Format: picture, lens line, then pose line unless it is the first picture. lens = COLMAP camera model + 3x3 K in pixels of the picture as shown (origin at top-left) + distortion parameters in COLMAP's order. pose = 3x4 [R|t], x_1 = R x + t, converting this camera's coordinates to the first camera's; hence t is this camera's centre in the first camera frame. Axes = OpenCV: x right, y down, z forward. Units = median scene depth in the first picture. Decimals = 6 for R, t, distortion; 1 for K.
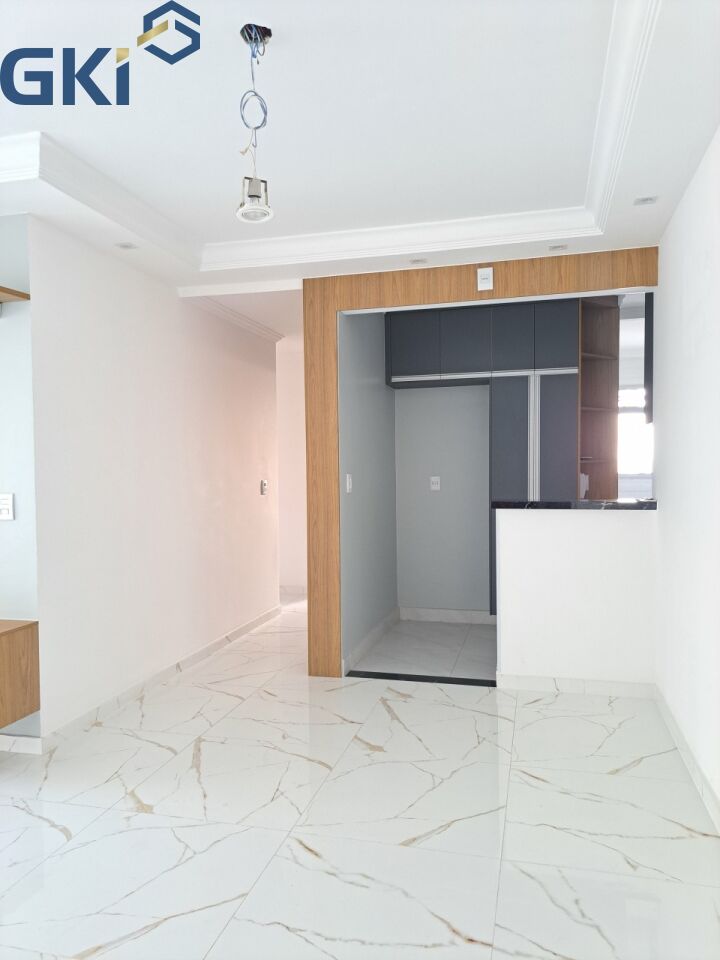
lens RADIAL K [[682.0, 0, 357.3], [0, 682.0, 489.7], [0, 0, 1]] dist [0.098520, -0.119372]
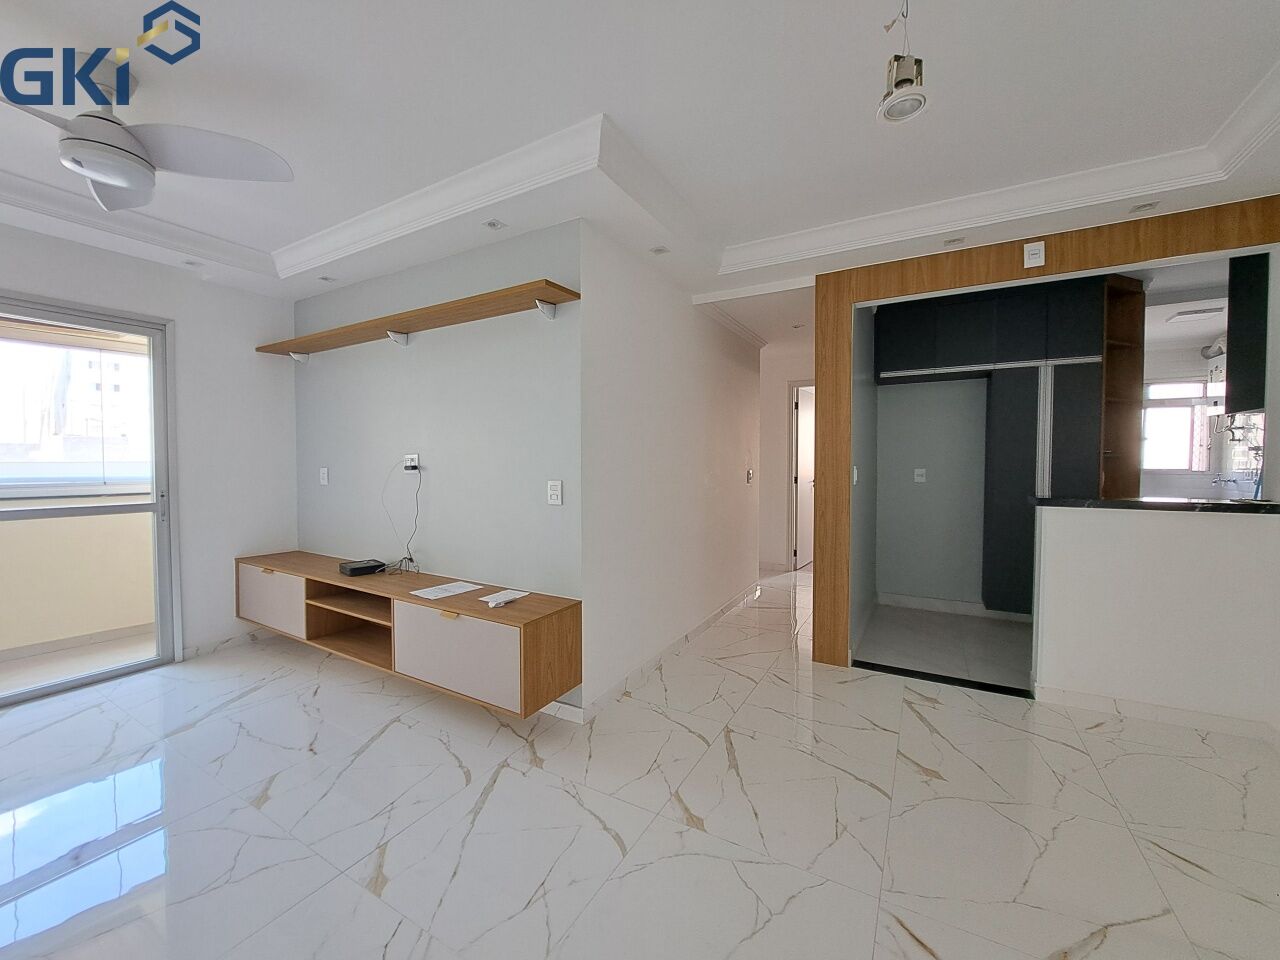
lens RADIAL K [[505.7, 0, 636.8], [0, 505.7, 476.6], [0, 0, 1]] dist [-0.011000, -0.000366]
pose [[0.964668, 0.017415, -0.262893, -0.143044], [-0.017074, 0.999848, 0.003584, -0.004462], [0.262916, 0.001032, 0.964818, 0.220093]]
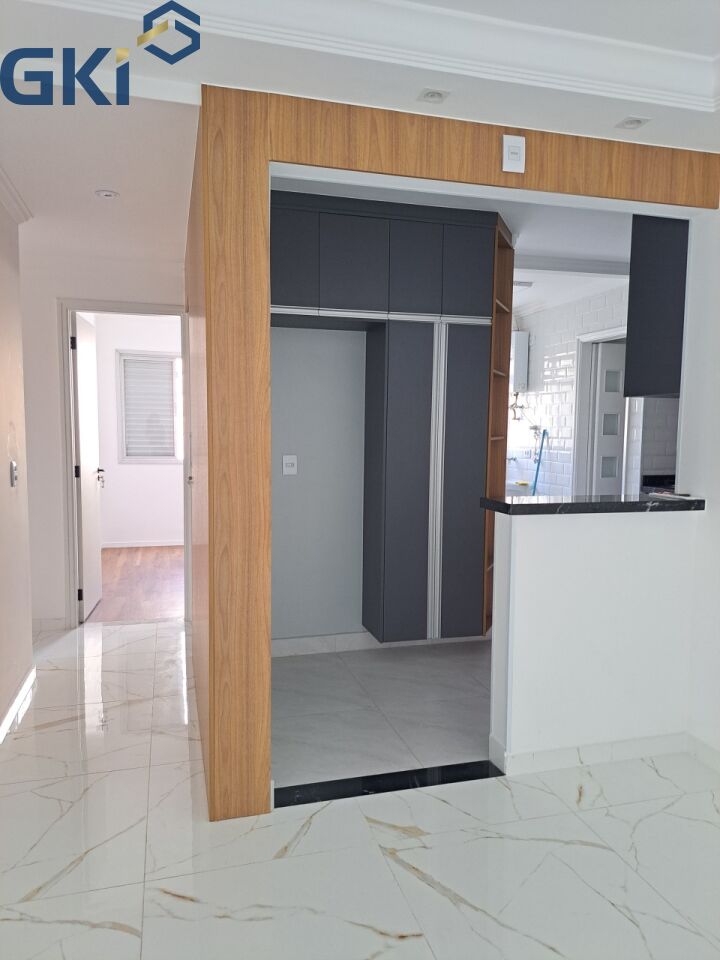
lens RADIAL K [[682.0, 0, 357.3], [0, 682.0, 489.7], [0, 0, 1]] dist [0.098520, -0.119372]
pose [[0.864138, -0.027156, 0.502523, -0.266212], [-0.000806, 0.998467, 0.055342, -0.033463], [-0.503255, -0.048229, 0.862791, 0.507751]]
